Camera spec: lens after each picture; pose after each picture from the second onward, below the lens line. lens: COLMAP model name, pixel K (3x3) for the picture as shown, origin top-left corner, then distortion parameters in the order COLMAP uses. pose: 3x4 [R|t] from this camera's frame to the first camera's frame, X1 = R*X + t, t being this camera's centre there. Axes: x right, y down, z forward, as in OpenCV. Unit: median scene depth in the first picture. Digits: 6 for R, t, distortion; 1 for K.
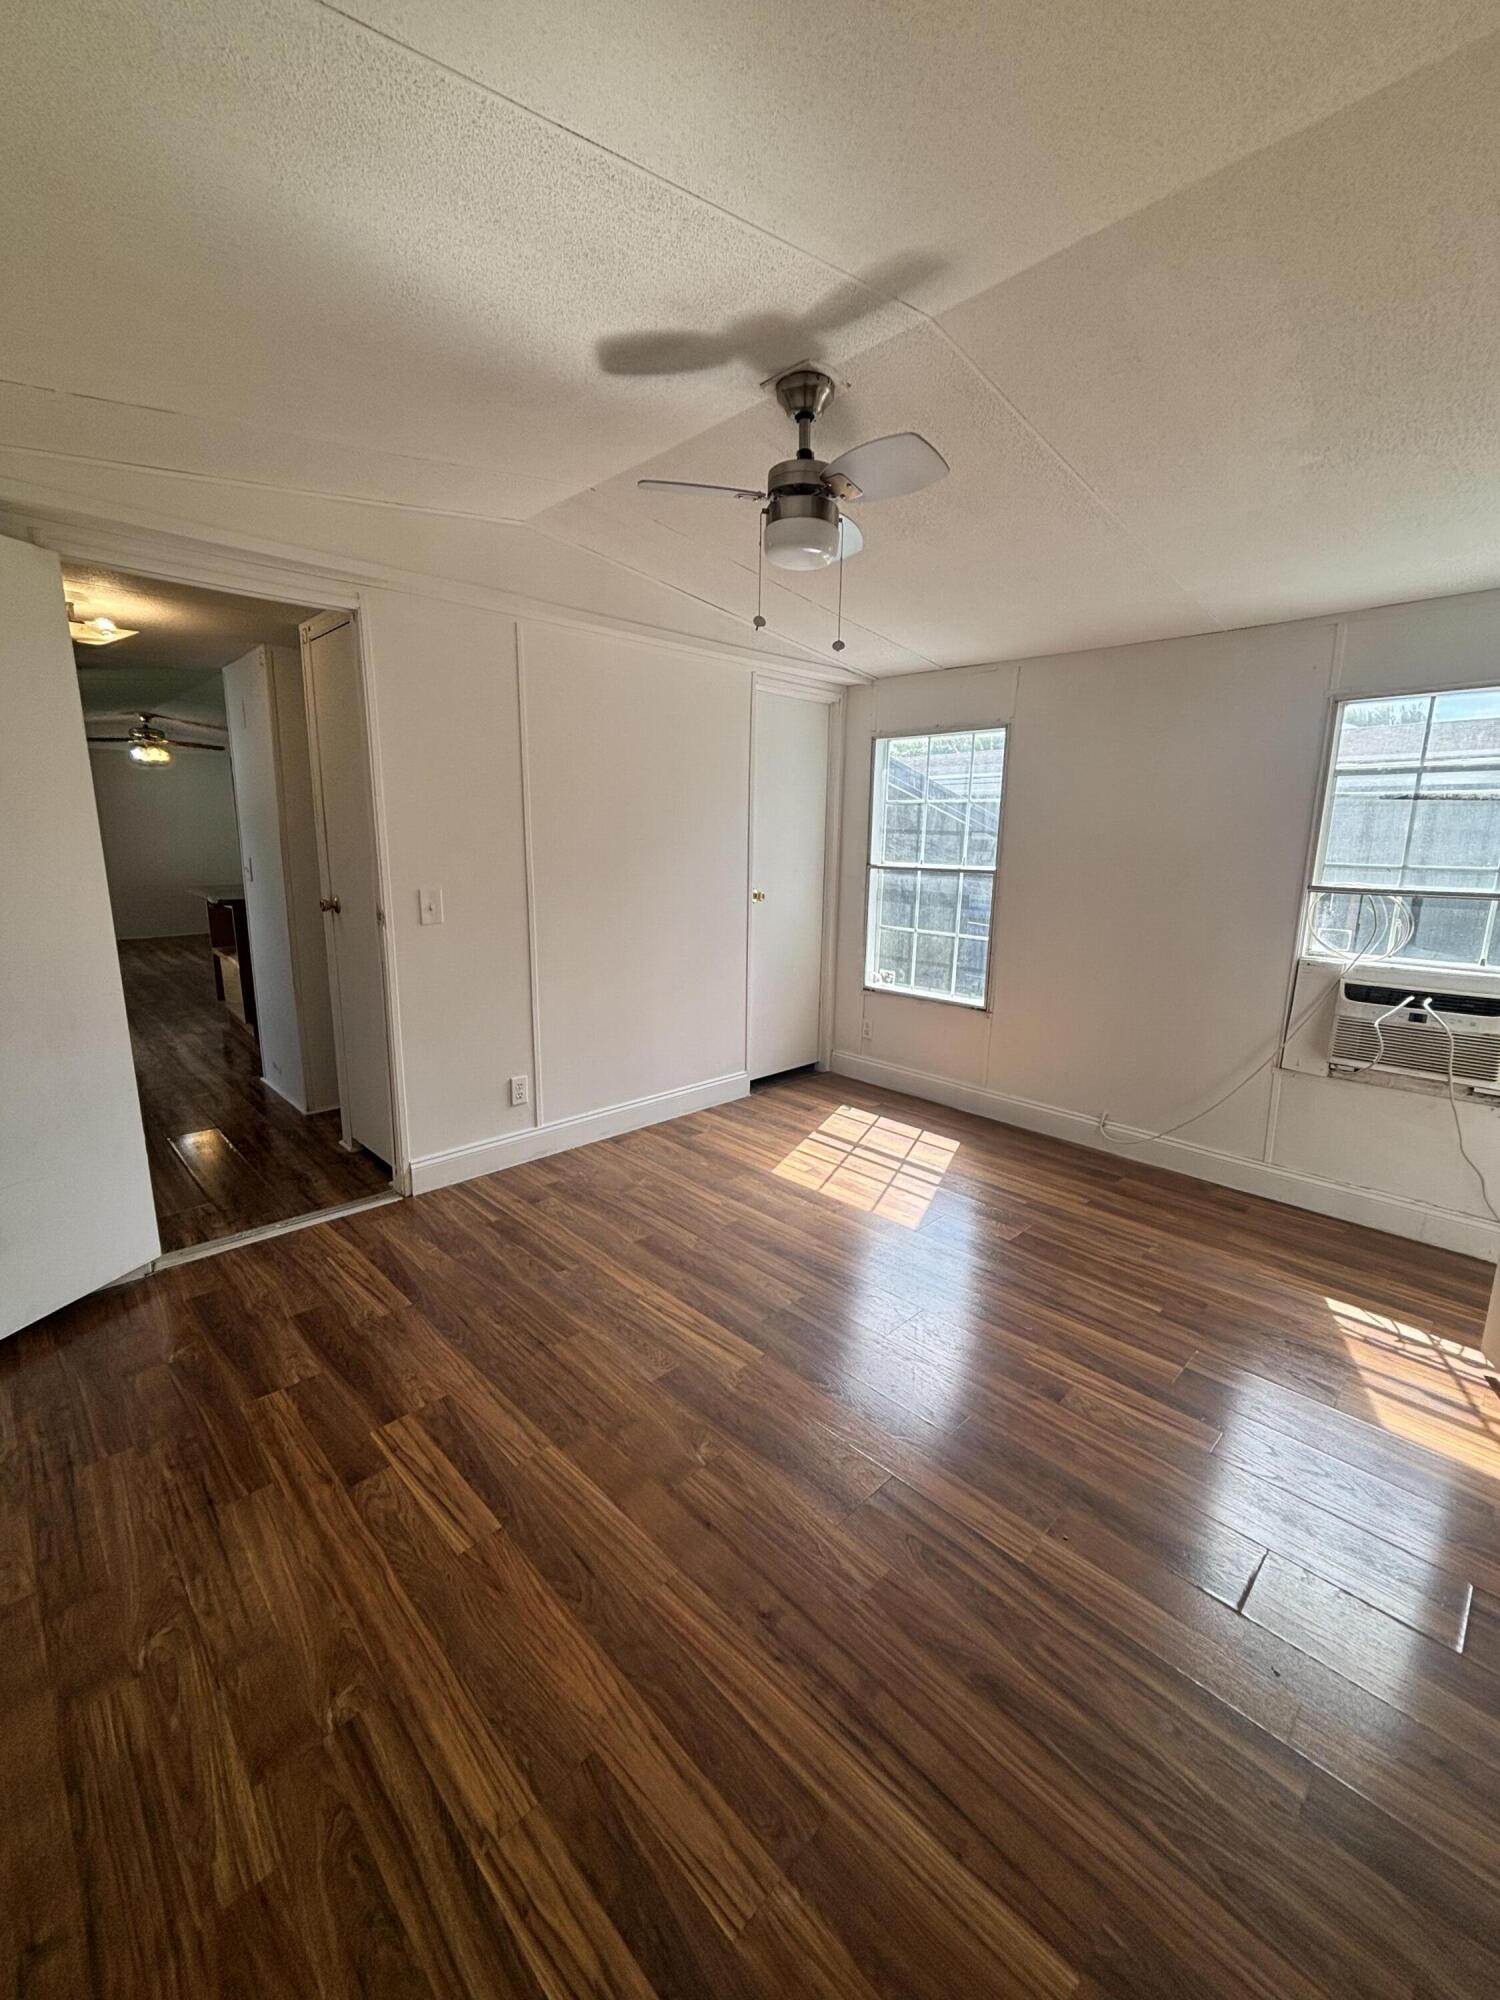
lens RADIAL K [[810.5, 0, 739.2], [0, 810.5, 993.0], [0, 0, 1]] dist [0.001981, 0.000309]
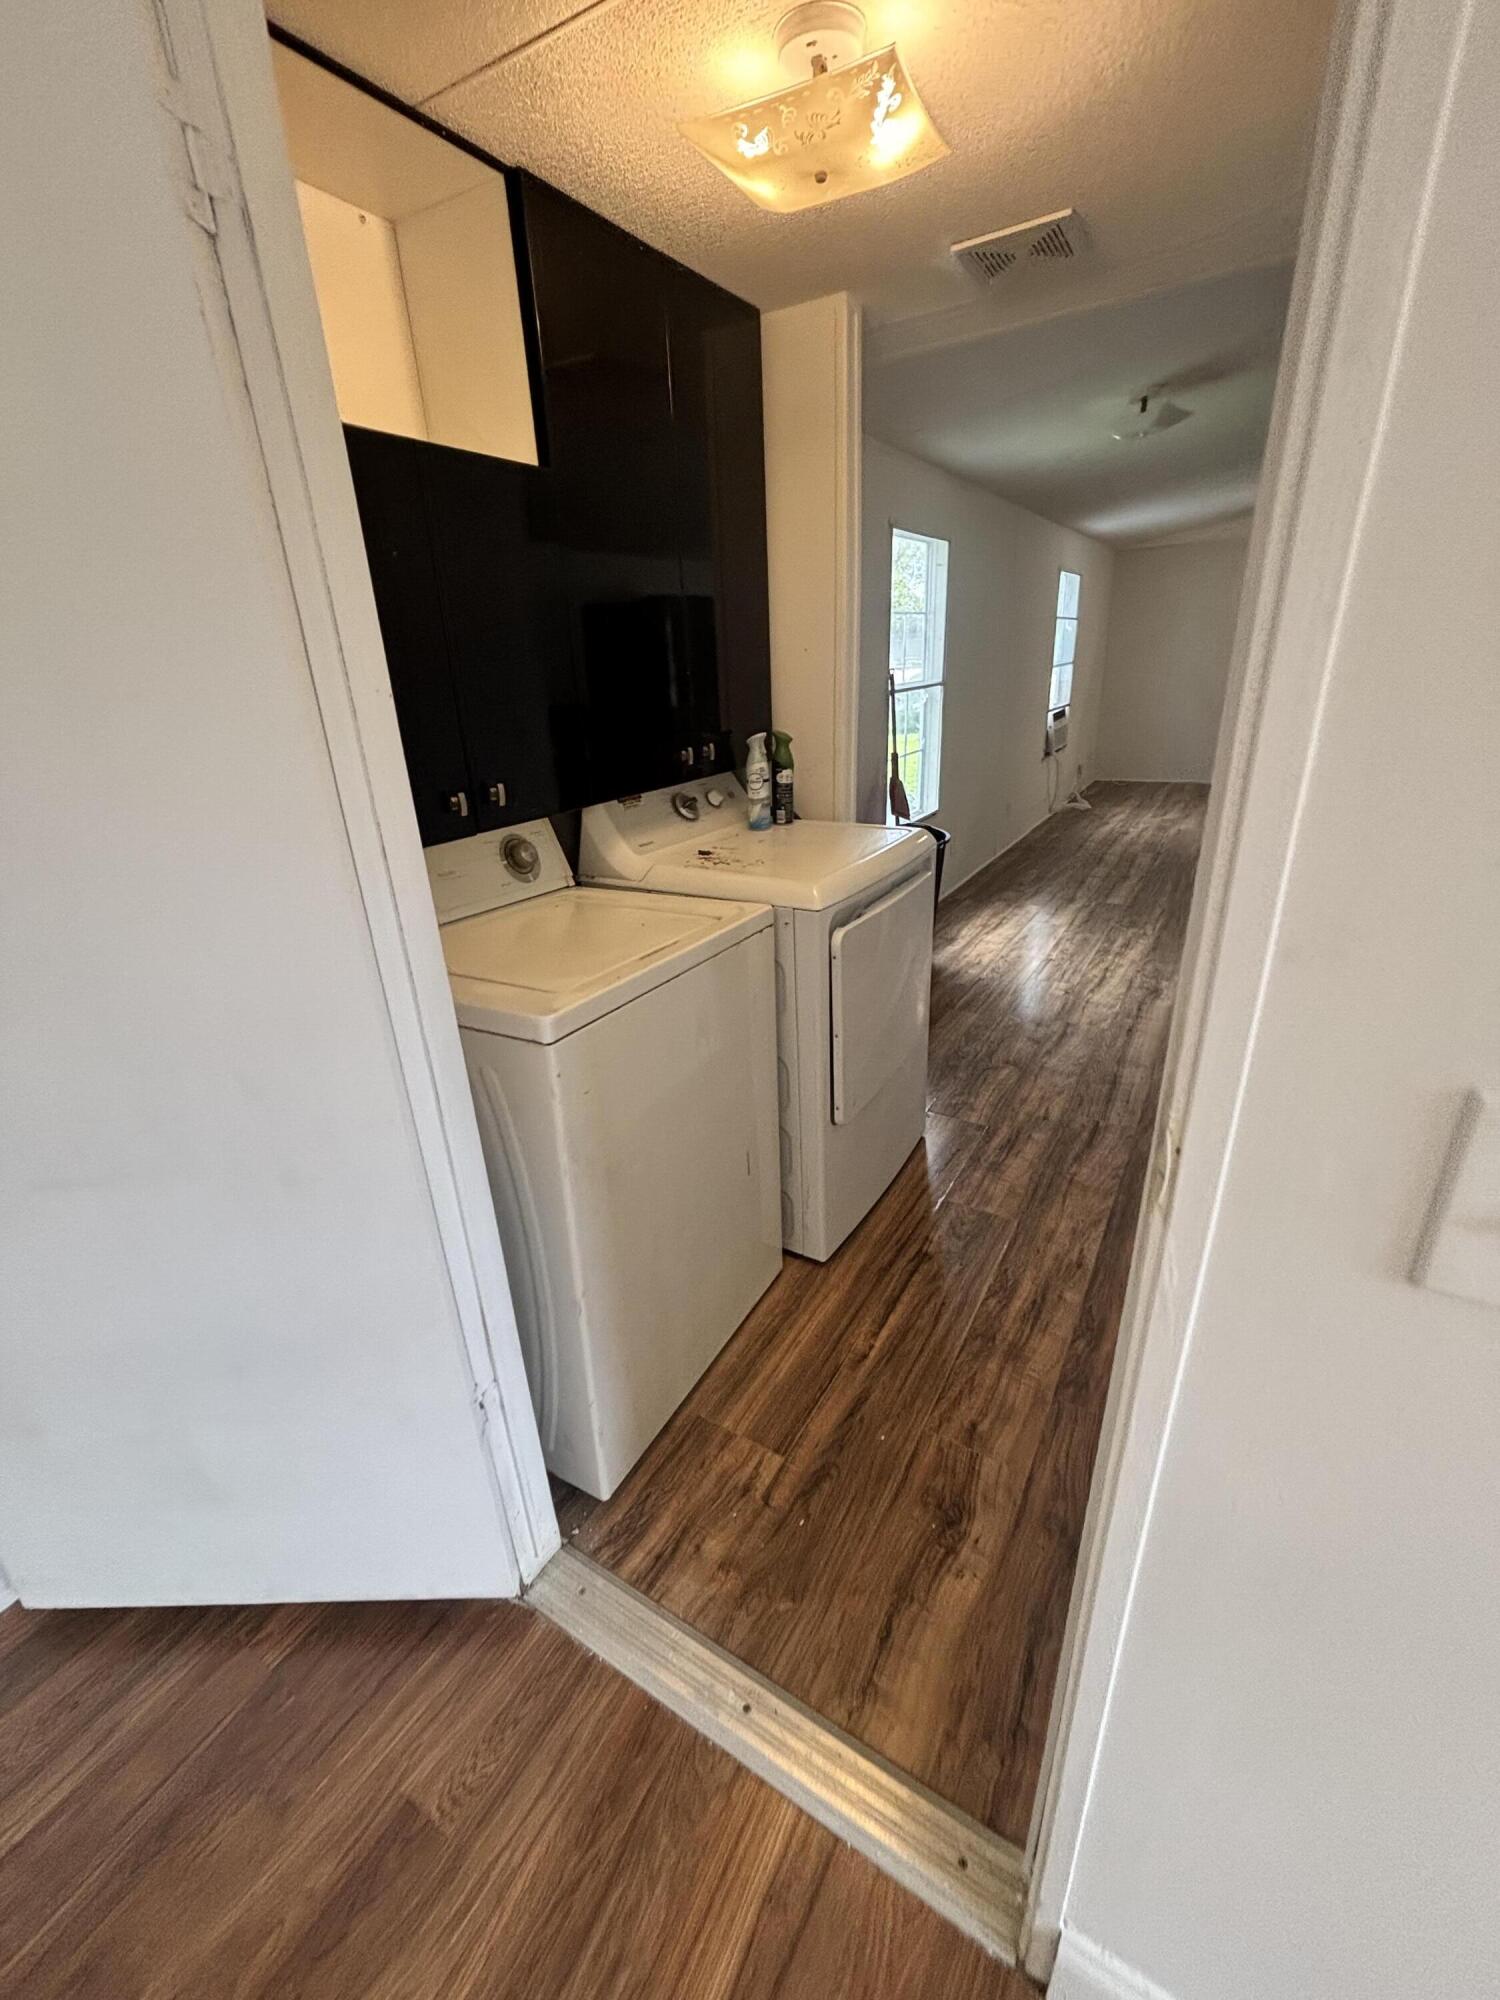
lens RADIAL K [[810.5, 0, 753.8], [0, 810.5, 992.0], [0, 0, 1]] dist [0.001981, 0.000309]
pose [[0.246678, 0.345278, -0.905502, -0.325736], [-0.139283, 0.937307, 0.319462, -0.180642], [0.959036, 0.047316, 0.279304, 0.896875]]
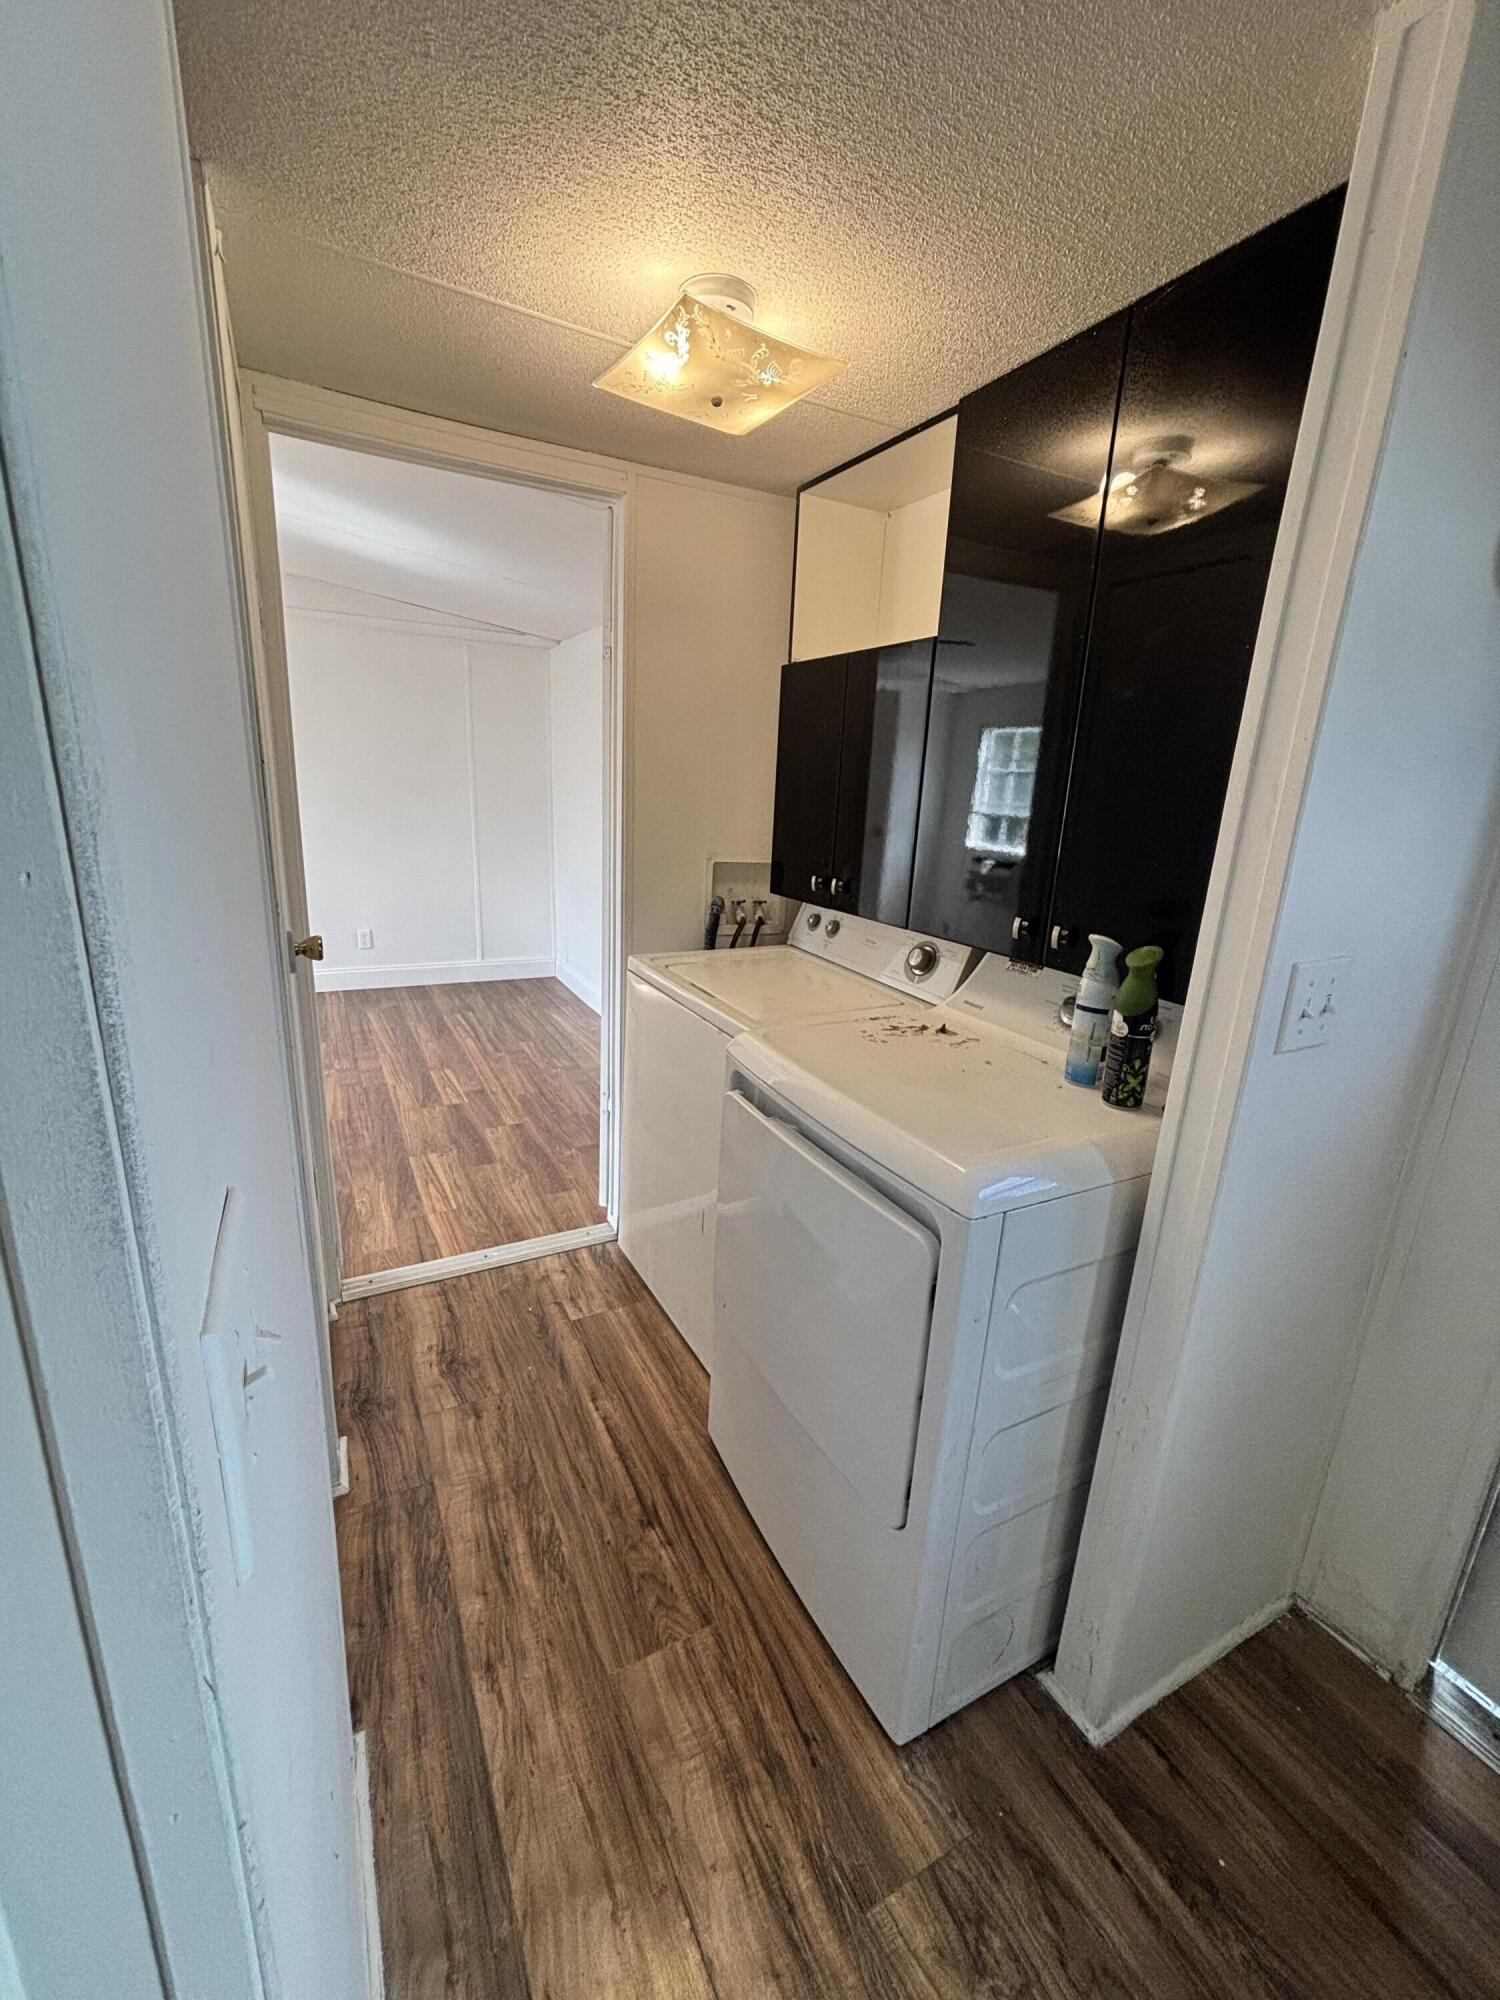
lens RADIAL K [[810.5, 0, 727.0], [0, 810.5, 1009.9], [0, 0, 1]] dist [0.001981, 0.000309]
pose [[-0.952995, -0.141547, 0.267891, -1.007704], [-0.004906, 0.891260, 0.453467, -0.330007], [-0.302948, 0.430837, -0.850060, 1.562686]]
